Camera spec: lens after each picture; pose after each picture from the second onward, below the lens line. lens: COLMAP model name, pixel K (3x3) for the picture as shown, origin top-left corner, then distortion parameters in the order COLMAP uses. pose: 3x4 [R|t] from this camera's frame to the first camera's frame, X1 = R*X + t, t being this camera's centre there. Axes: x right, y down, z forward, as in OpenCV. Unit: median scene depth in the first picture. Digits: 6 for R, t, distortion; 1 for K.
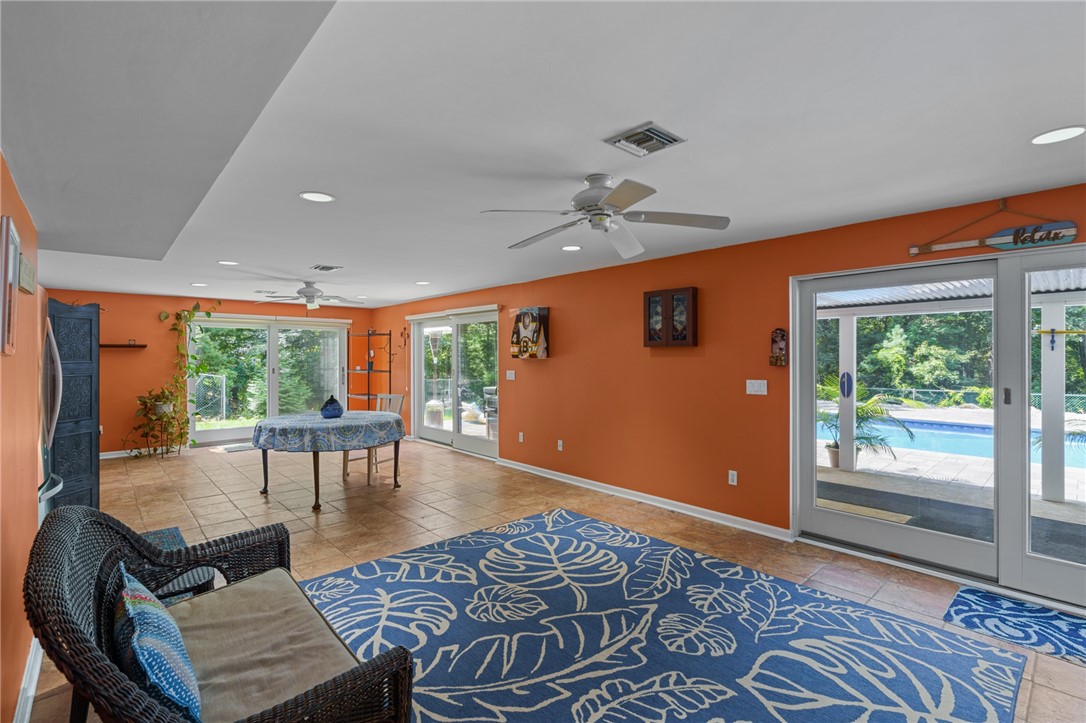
lens RADIAL K [[499.2, 0, 541.7], [0, 499.2, 358.4], [0, 0, 1]] dist [0.001759, 0.000541]
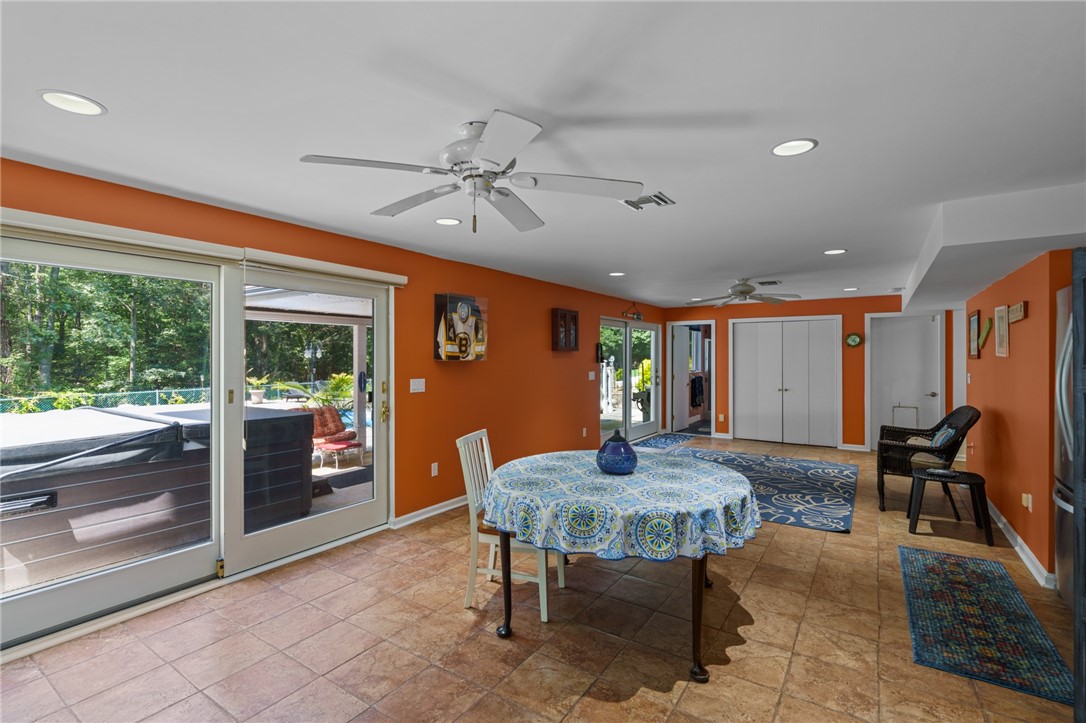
lens RADIAL K [[499.2, 0, 540.6], [0, 499.2, 358.4], [0, 0, 1]] dist [0.001759, 0.000541]
pose [[-0.245499, 0.001214, 0.969396, -0.799743], [0.004517, 0.999990, -0.000109, -0.002632], [-0.969386, 0.004353, -0.245502, 1.052811]]
